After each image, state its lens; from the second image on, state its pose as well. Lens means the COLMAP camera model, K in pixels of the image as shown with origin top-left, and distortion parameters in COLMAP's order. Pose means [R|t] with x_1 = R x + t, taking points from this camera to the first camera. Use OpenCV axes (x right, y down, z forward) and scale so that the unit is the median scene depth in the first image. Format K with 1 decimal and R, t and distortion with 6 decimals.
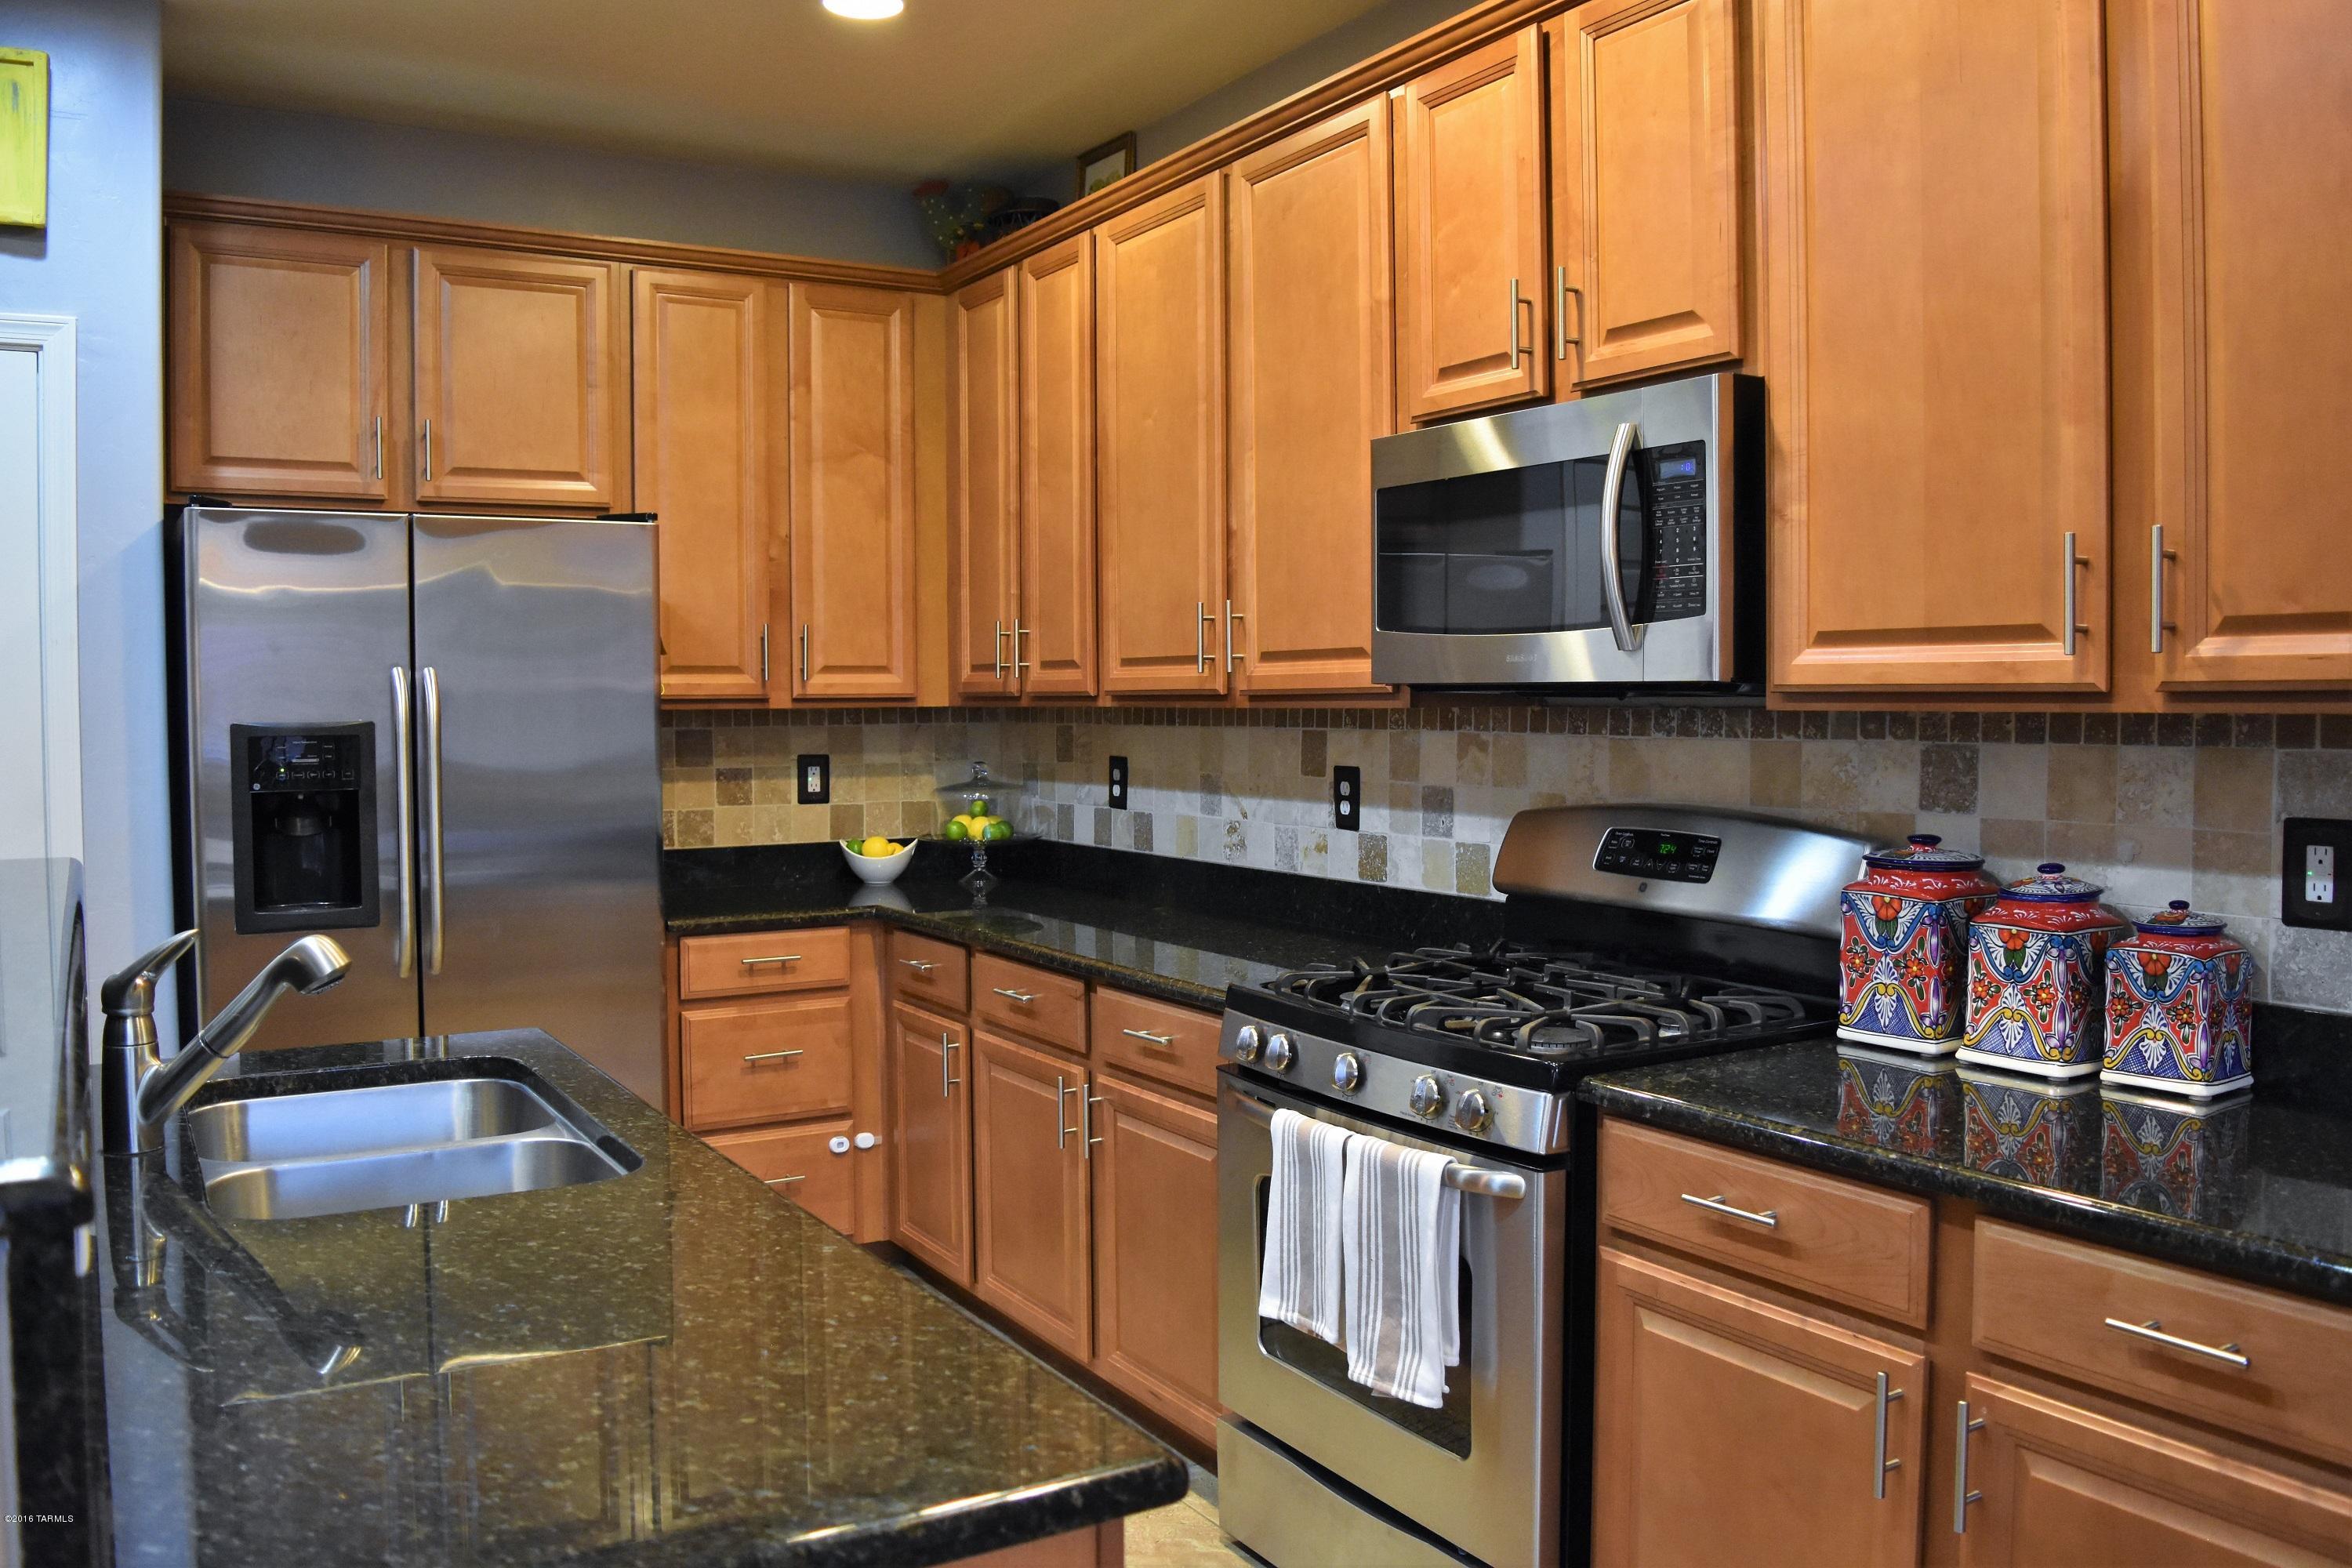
lens RADIAL K [[1854.6, 0, 1173.6], [0, 1854.6, 775.1], [0, 0, 1]] dist [-0.085037, 0.007991]
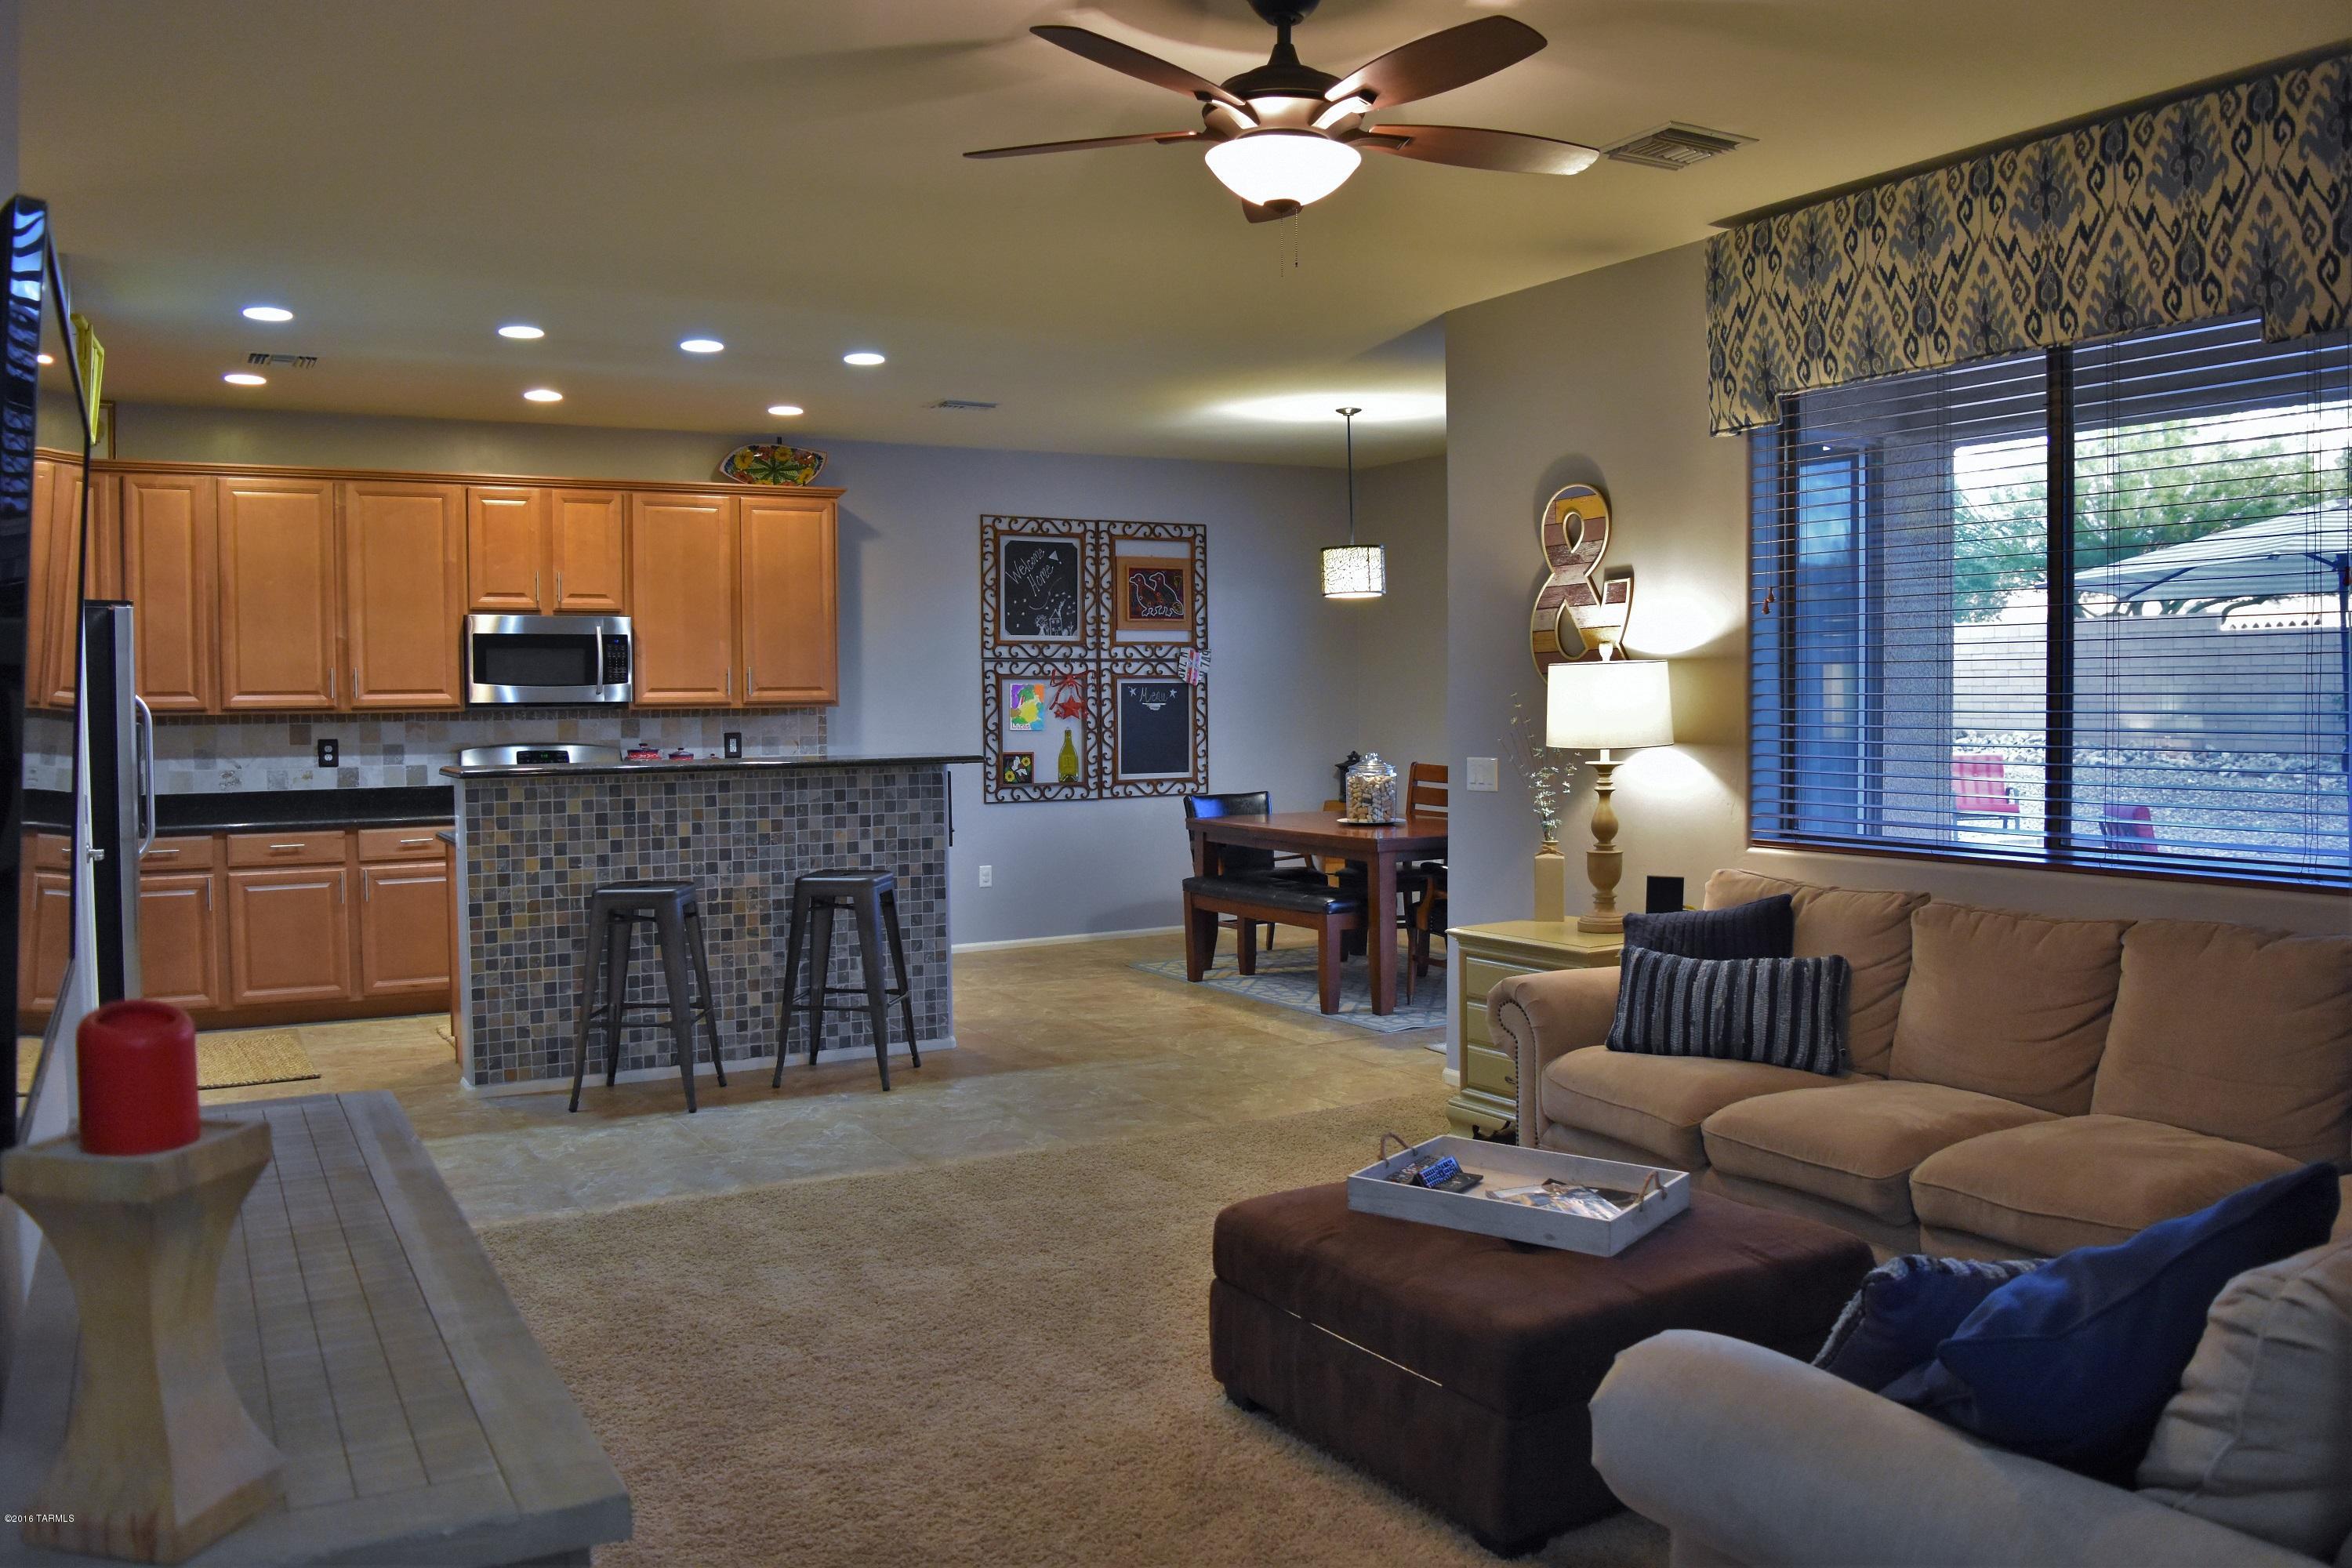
lens RADIAL K [[1854.6, 0, 1164.9], [0, 1854.6, 771.7], [0, 0, 1]] dist [-0.085037, 0.007991]
pose [[0.017695, -0.033648, 0.999277, -2.128971], [0.050676, 0.998179, 0.032714, 0.014100], [-0.998558, 0.050060, 0.019367, -0.071424]]
